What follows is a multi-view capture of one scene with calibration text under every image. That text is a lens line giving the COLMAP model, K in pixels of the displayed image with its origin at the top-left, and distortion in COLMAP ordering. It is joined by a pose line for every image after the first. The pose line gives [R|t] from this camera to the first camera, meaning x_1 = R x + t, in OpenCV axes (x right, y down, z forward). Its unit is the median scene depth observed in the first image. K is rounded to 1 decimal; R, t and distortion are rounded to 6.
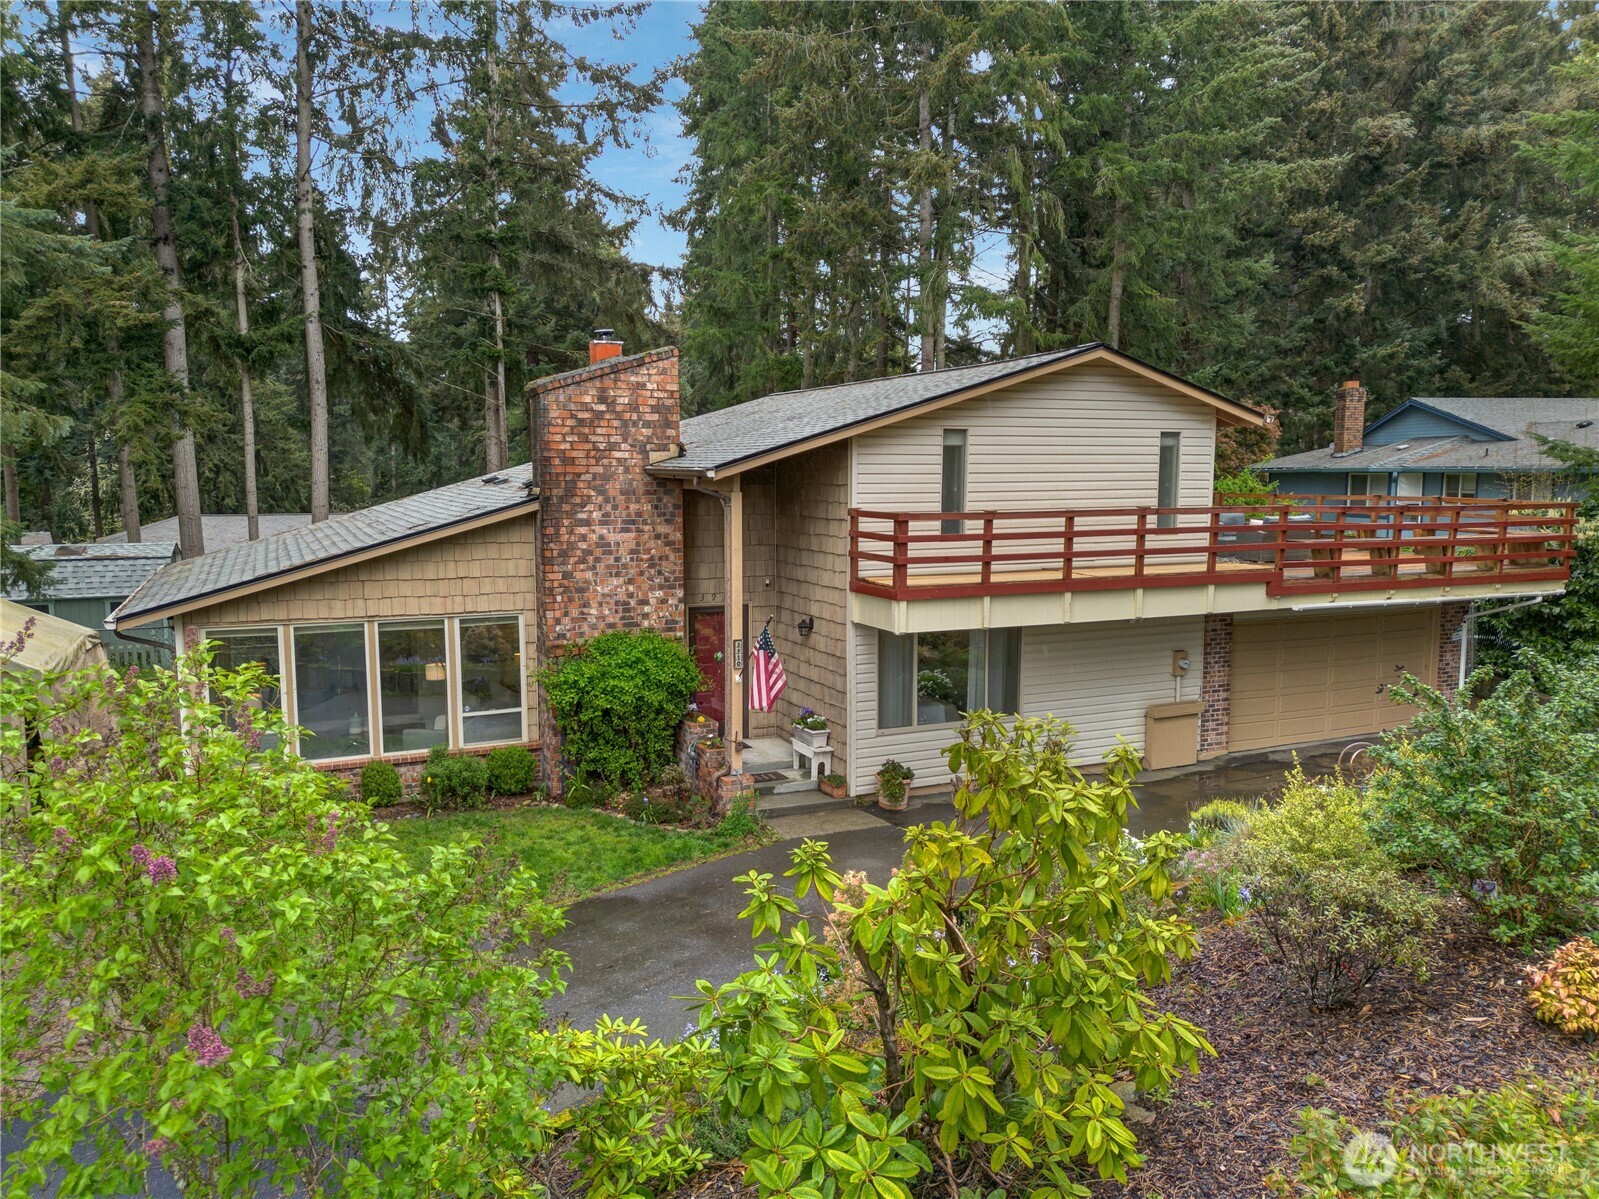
lens RADIAL K [[1132.8, 0, 799.5], [0, 1132.8, 599.5], [0, 0, 1]] dist [0.051347, -0.035847]
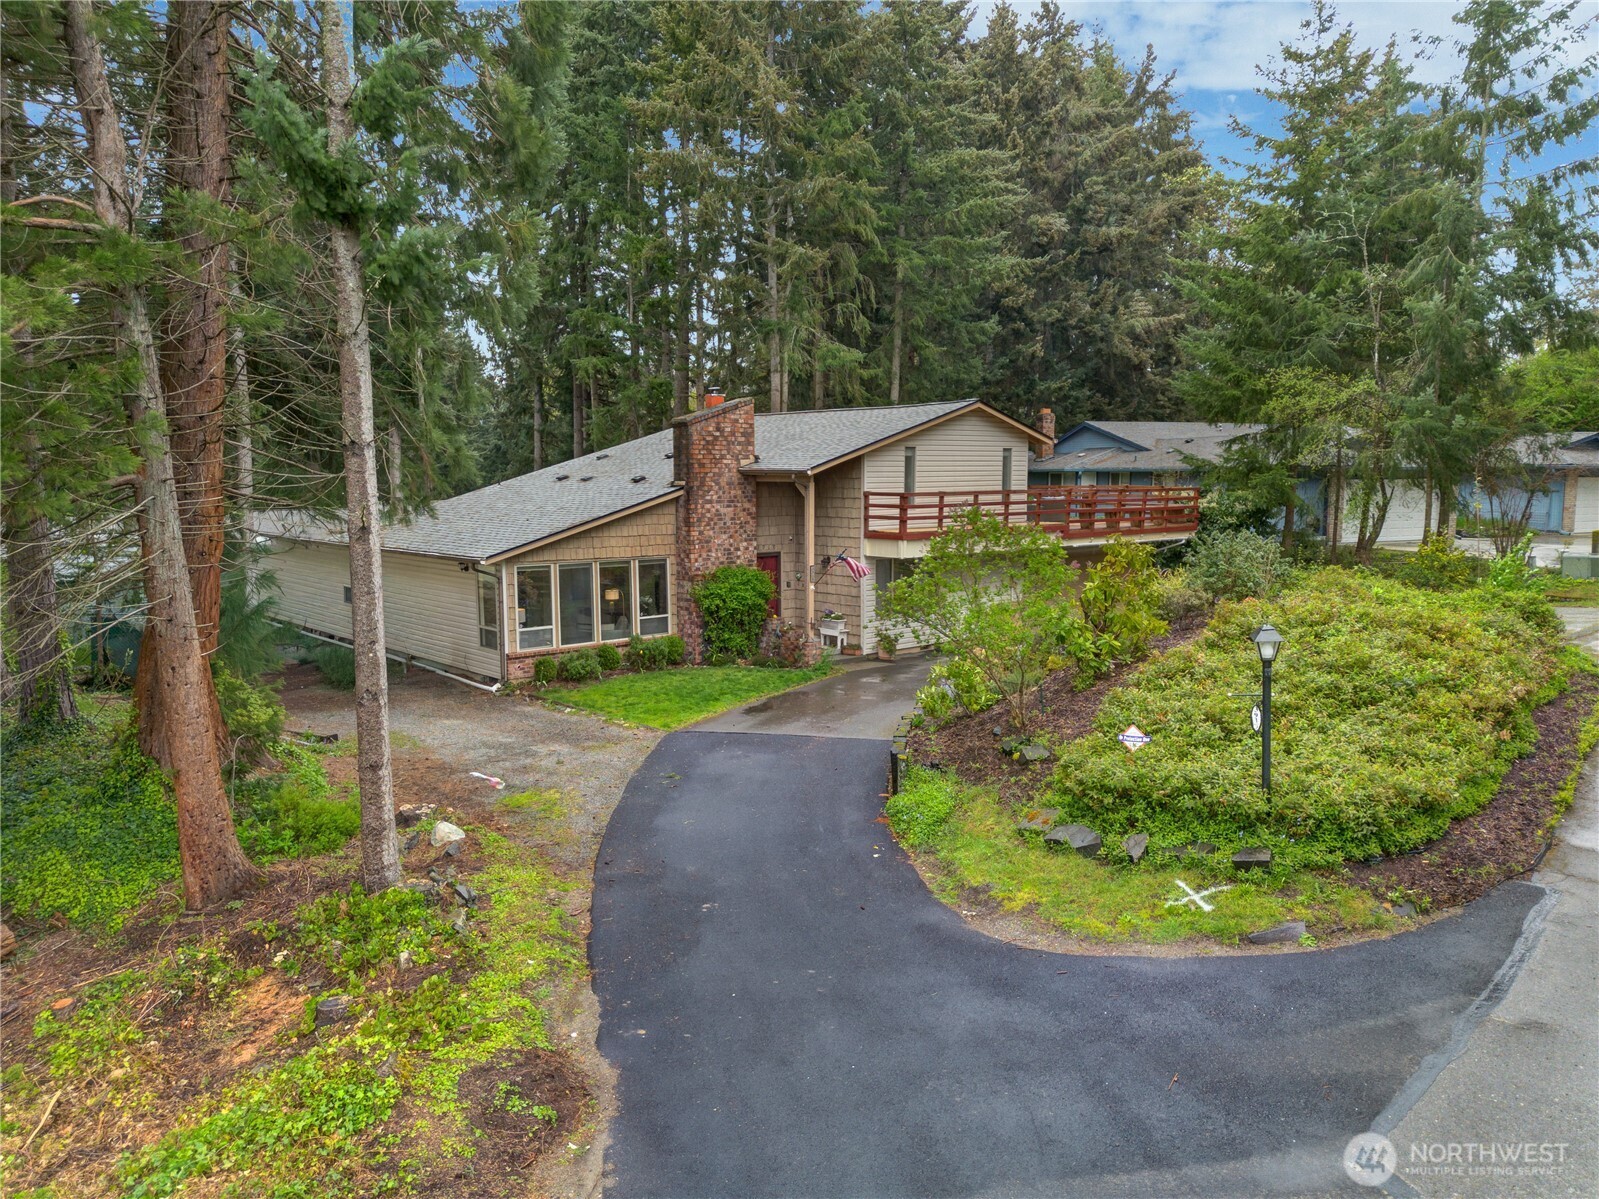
lens RADIAL K [[1132.8, 0, 799.5], [0, 1132.8, 599.5], [0, 0, 1]] dist [0.051347, -0.035847]
pose [[0.957246, -0.036152, 0.287008, -0.540354], [0.036559, 0.999324, 0.003943, 0.075009], [-0.286956, 0.006718, 0.957920, -0.645311]]
